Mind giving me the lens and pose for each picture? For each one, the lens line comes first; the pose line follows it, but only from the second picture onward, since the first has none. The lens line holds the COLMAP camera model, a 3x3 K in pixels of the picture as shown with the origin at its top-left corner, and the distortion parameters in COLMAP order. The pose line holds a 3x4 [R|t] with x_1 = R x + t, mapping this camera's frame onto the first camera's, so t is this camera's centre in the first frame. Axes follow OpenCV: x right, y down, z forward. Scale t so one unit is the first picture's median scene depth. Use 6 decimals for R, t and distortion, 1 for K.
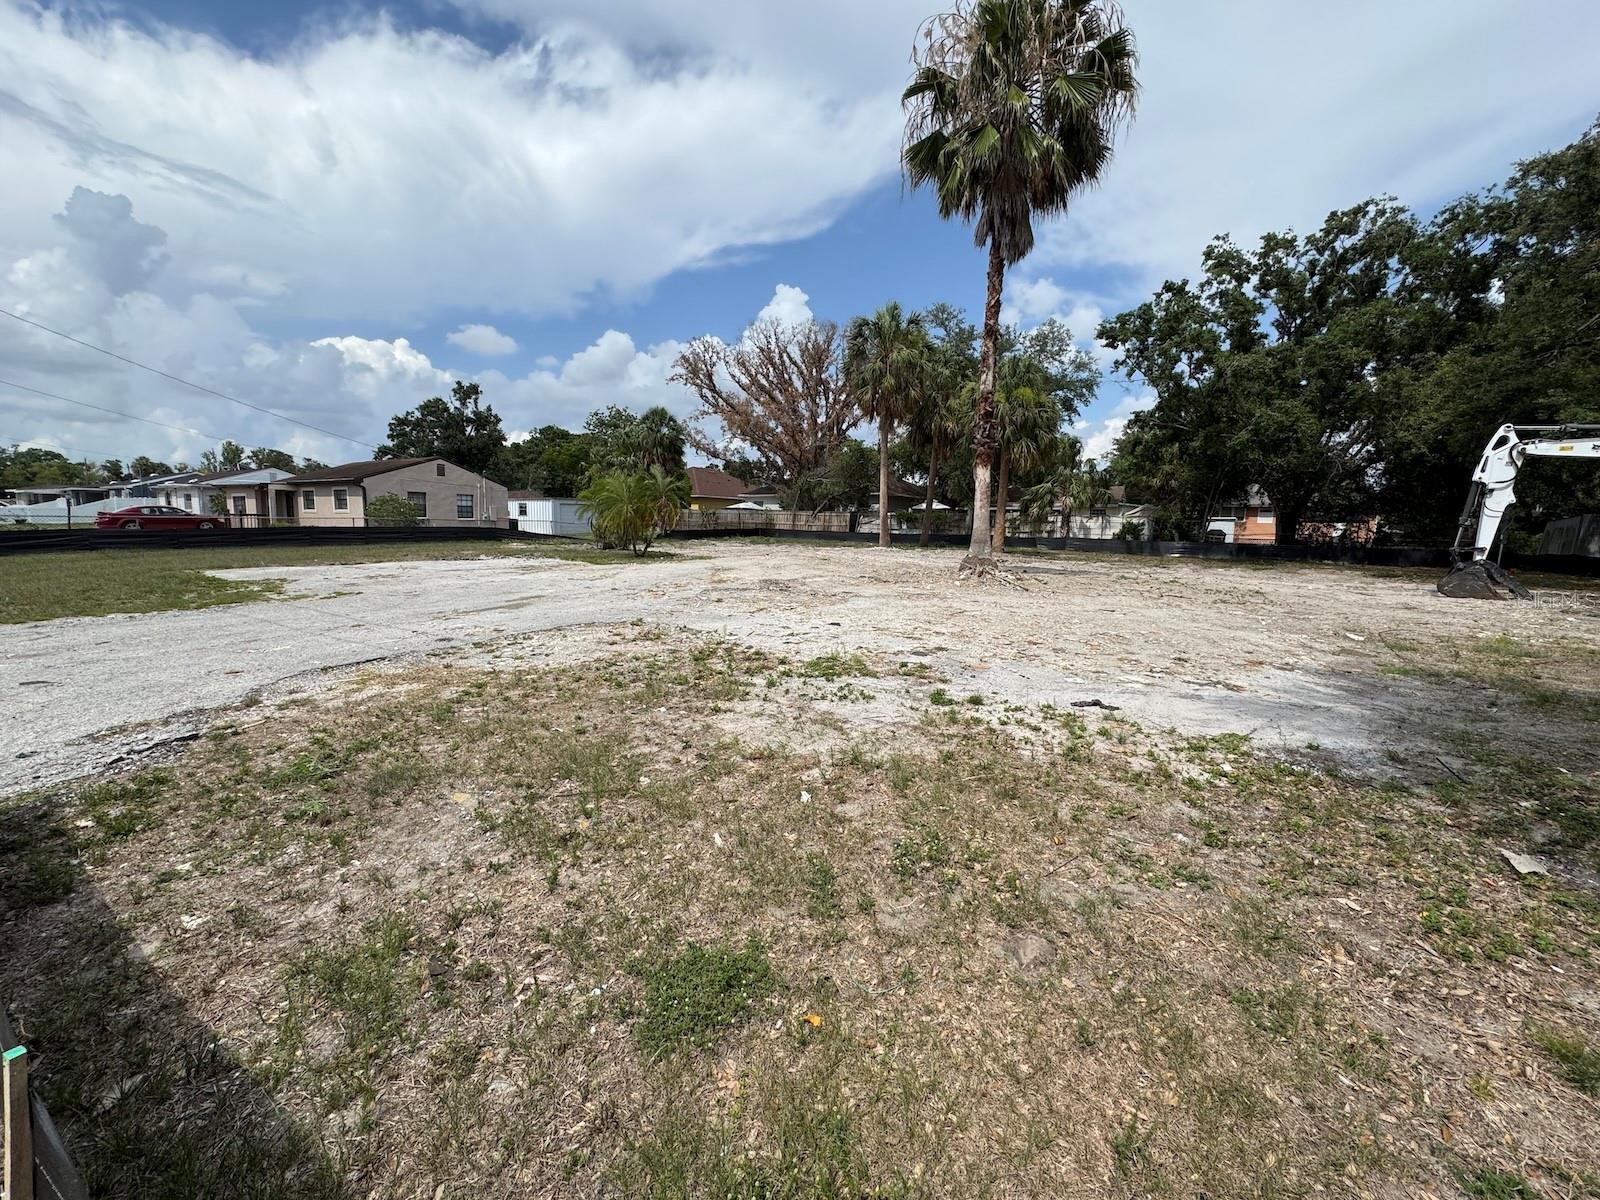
lens RADIAL K [[636.7, 0, 801.1], [0, 636.7, 593.8], [0, 0, 1]] dist [-0.003848, 0.000506]
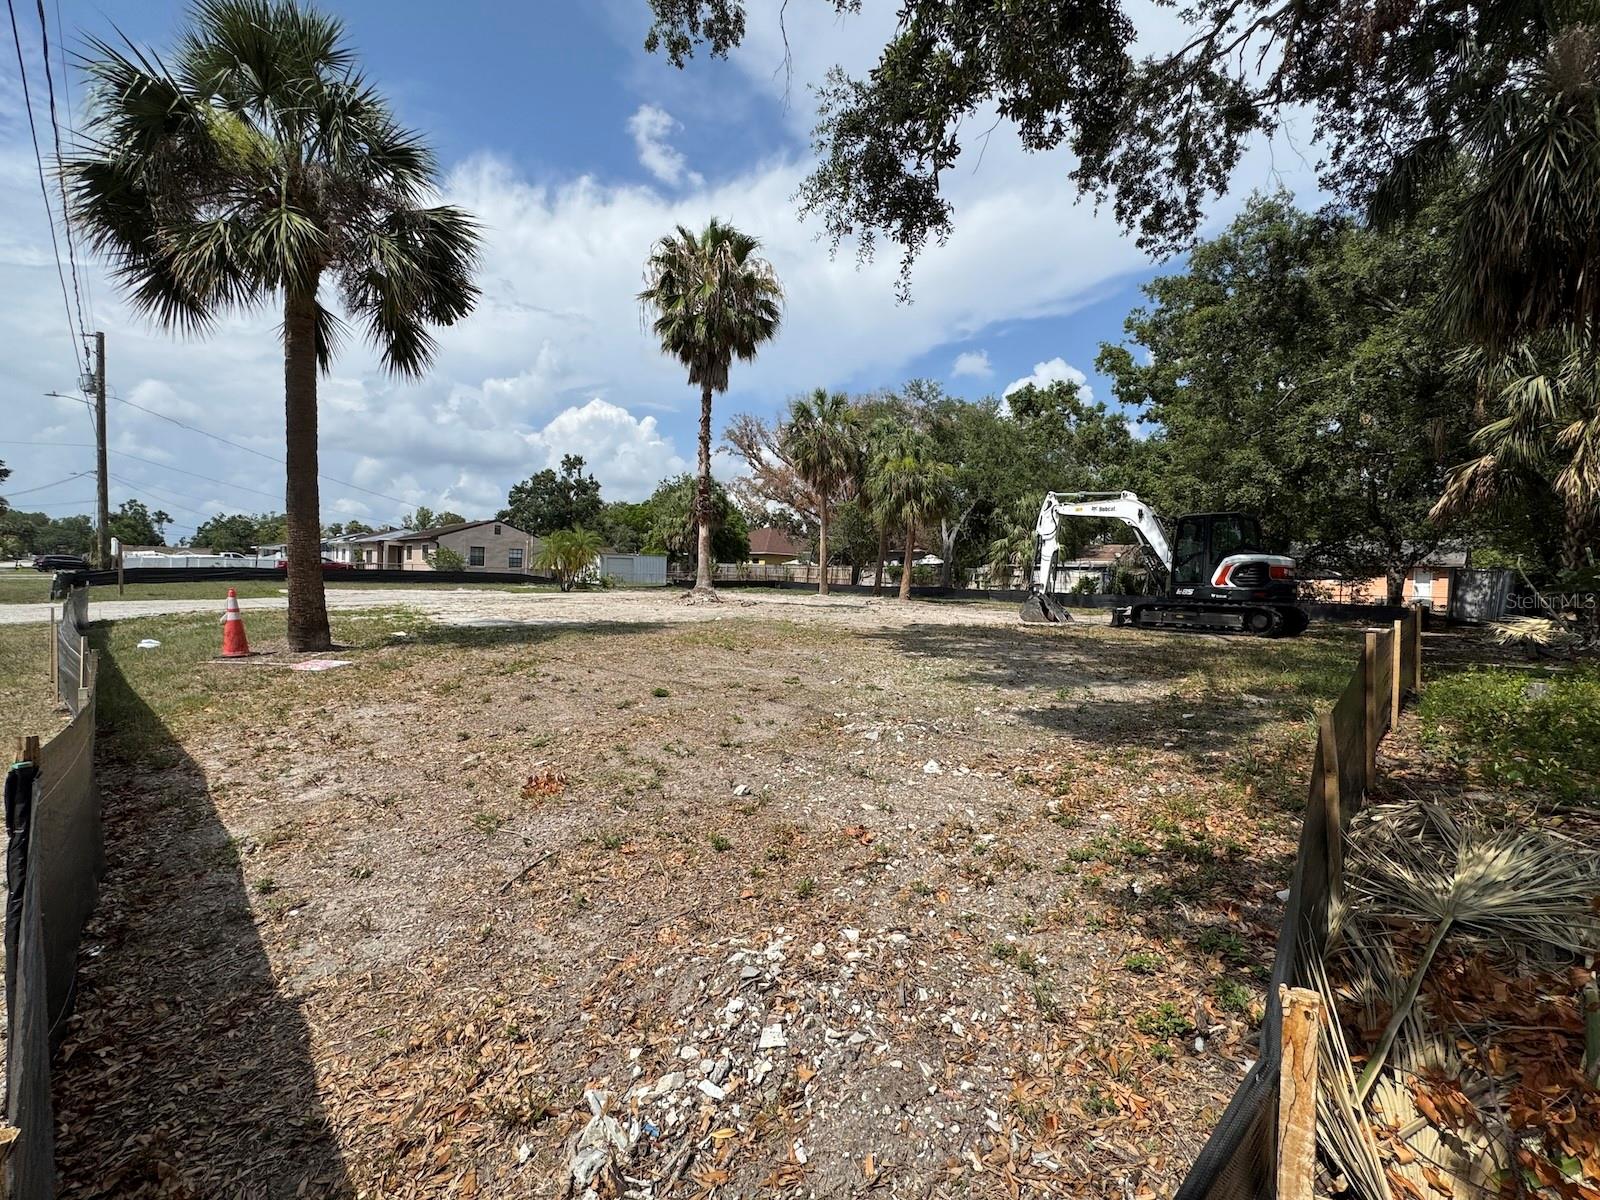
lens RADIAL K [[690.8, 0, 802.0], [0, 690.8, 611.1], [0, 0, 1]] dist [-0.000367, 0.000156]
pose [[0.971176, 0.022558, -0.237292, 0.814424], [-0.039844, 0.996869, -0.068305, 0.088442], [0.235008, 0.075791, 0.969034, -0.437644]]
